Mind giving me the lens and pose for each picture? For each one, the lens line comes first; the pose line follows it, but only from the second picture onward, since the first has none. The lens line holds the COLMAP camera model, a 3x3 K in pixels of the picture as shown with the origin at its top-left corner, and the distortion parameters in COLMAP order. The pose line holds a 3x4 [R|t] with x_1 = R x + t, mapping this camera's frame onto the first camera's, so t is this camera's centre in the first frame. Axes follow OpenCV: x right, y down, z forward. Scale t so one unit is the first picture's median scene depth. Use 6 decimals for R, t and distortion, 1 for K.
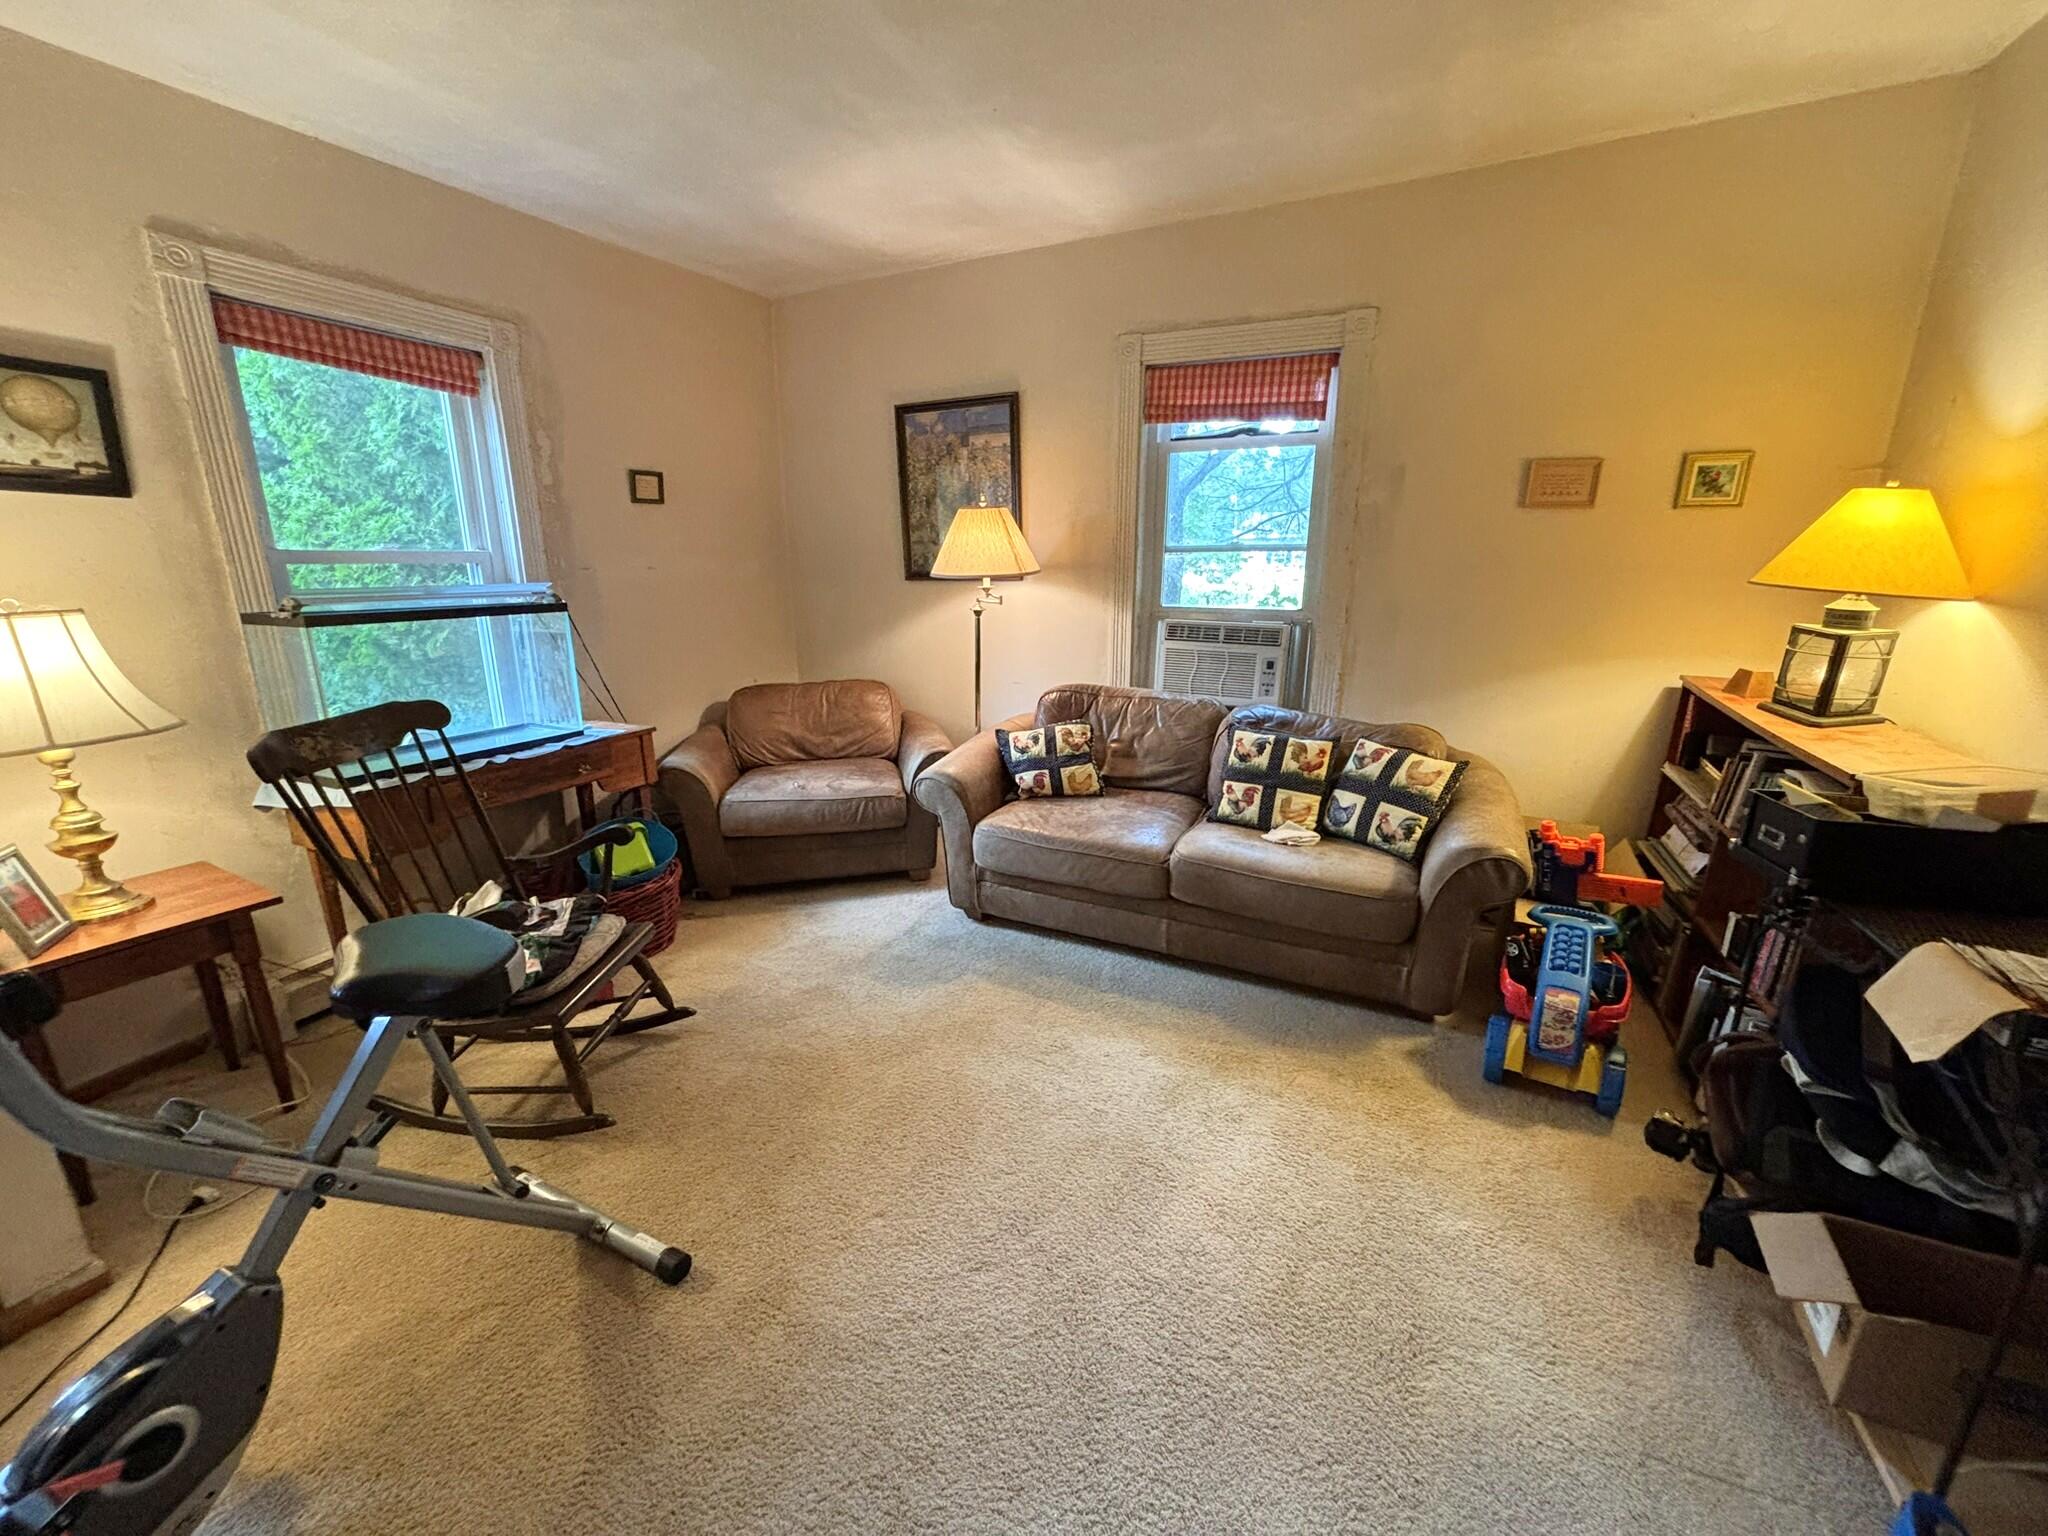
lens RADIAL K [[824.9, 0, 1025.0], [0, 824.9, 760.8], [0, 0, 1]] dist [0.001296, -0.000769]
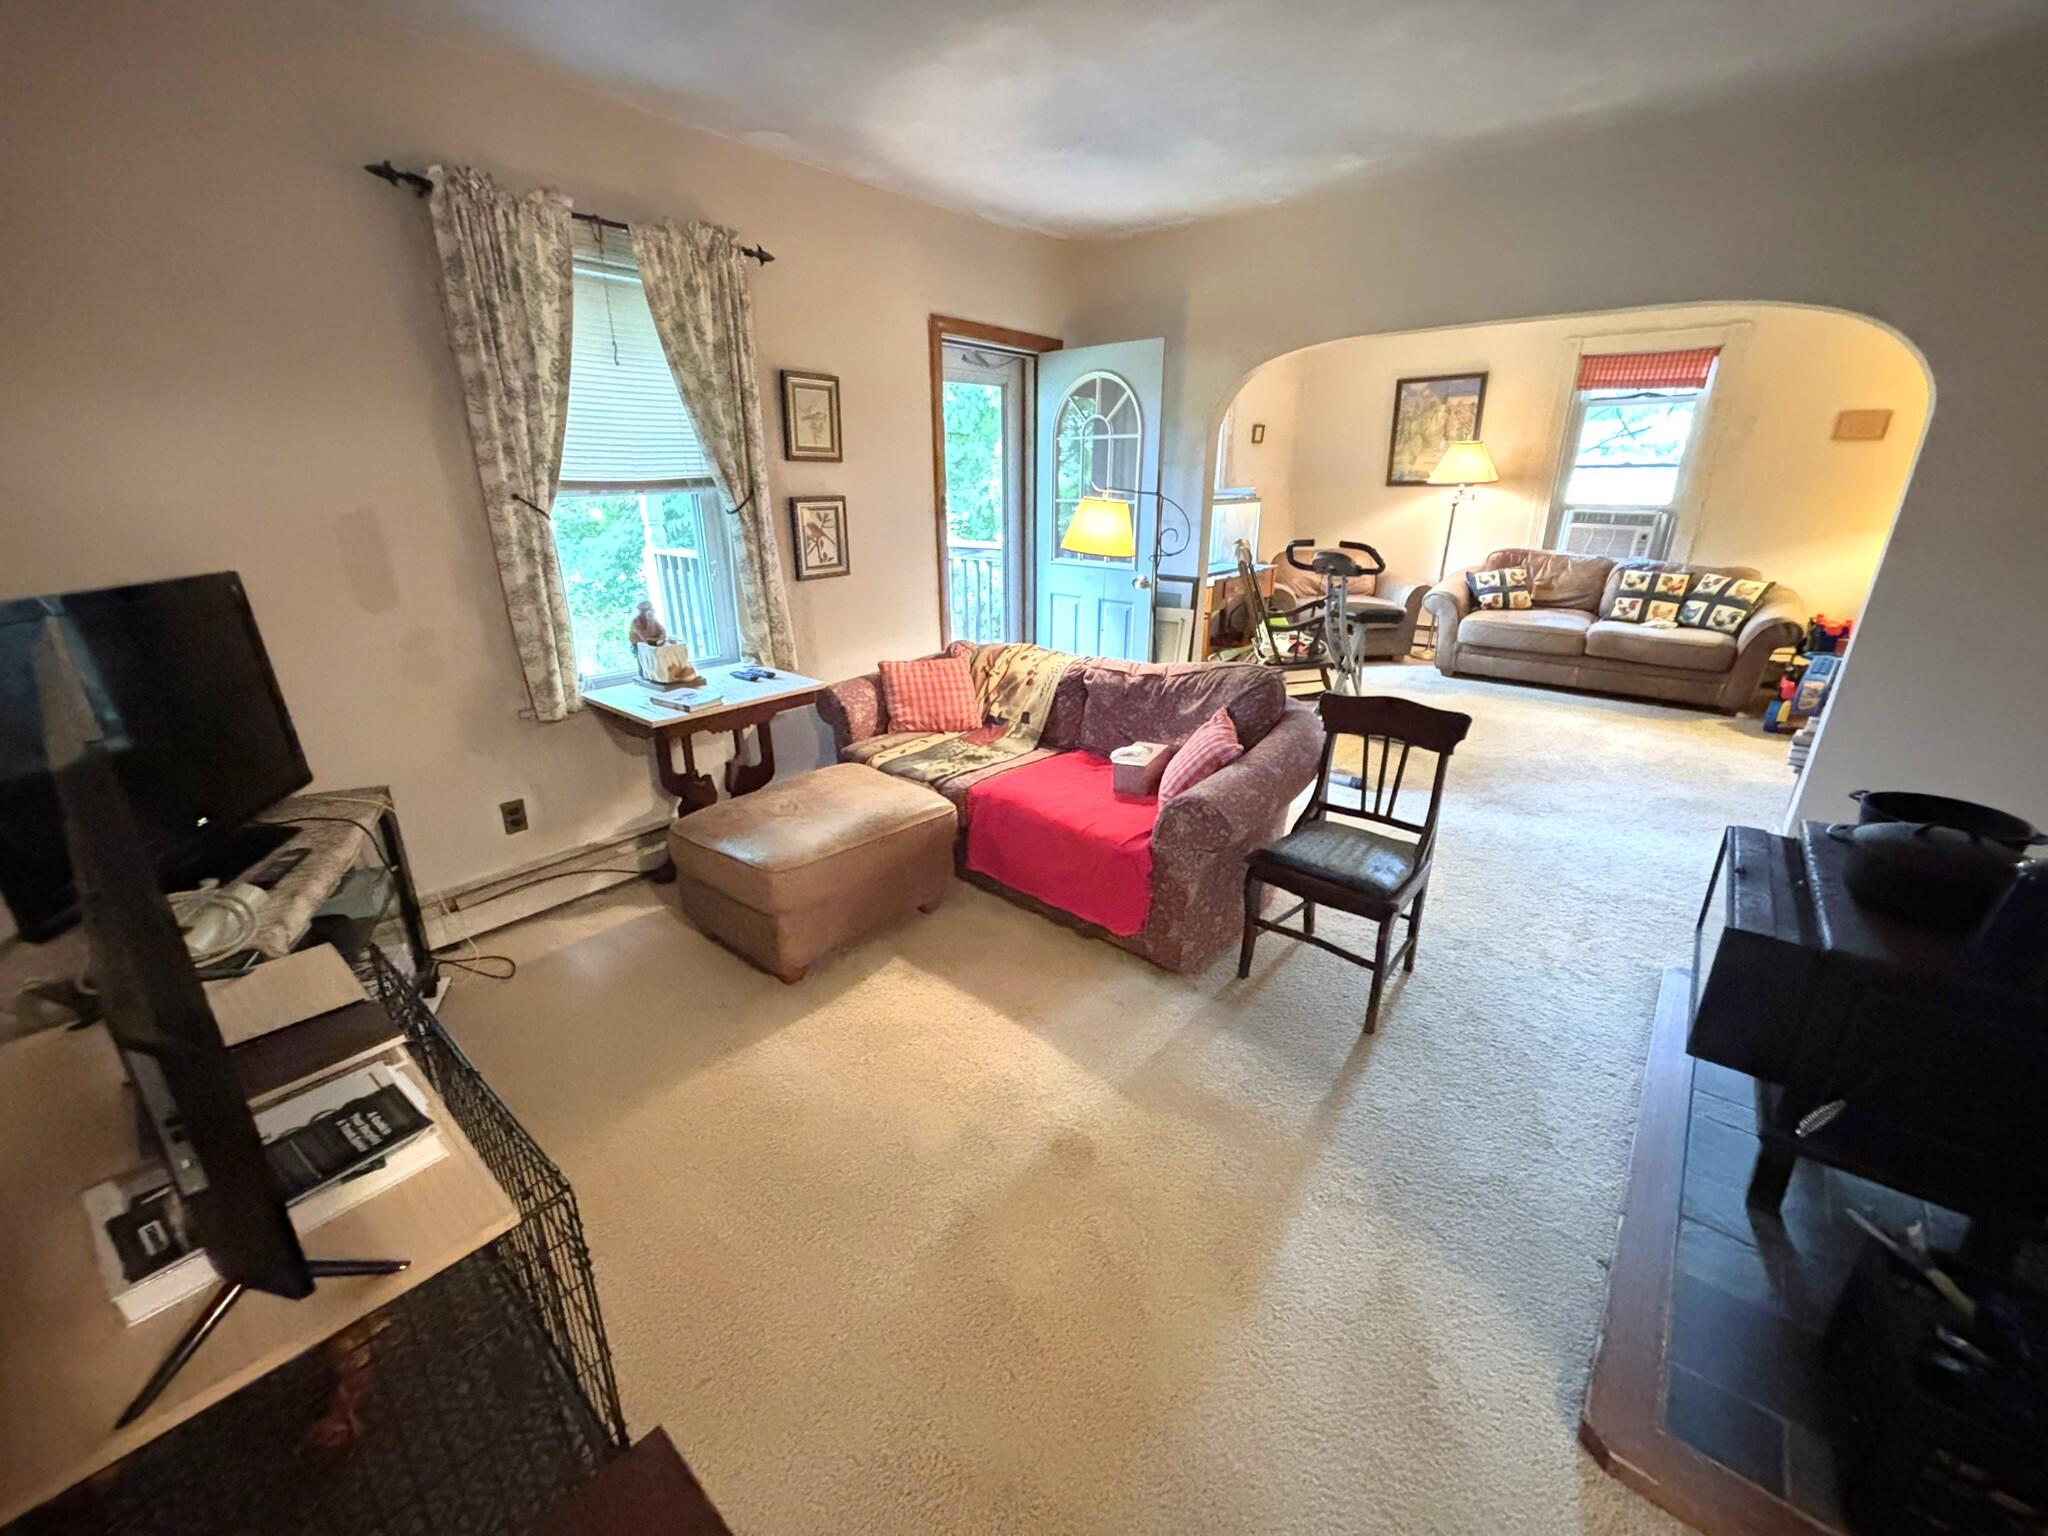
lens RADIAL K [[824.9, 0, 1031.4], [0, 824.9, 764.7], [0, 0, 1]] dist [0.001296, -0.000769]
pose [[0.974685, 0.068888, -0.212703, -0.580292], [-0.047720, 0.993525, 0.103101, 0.253121], [0.218428, -0.090341, 0.971662, -1.044687]]
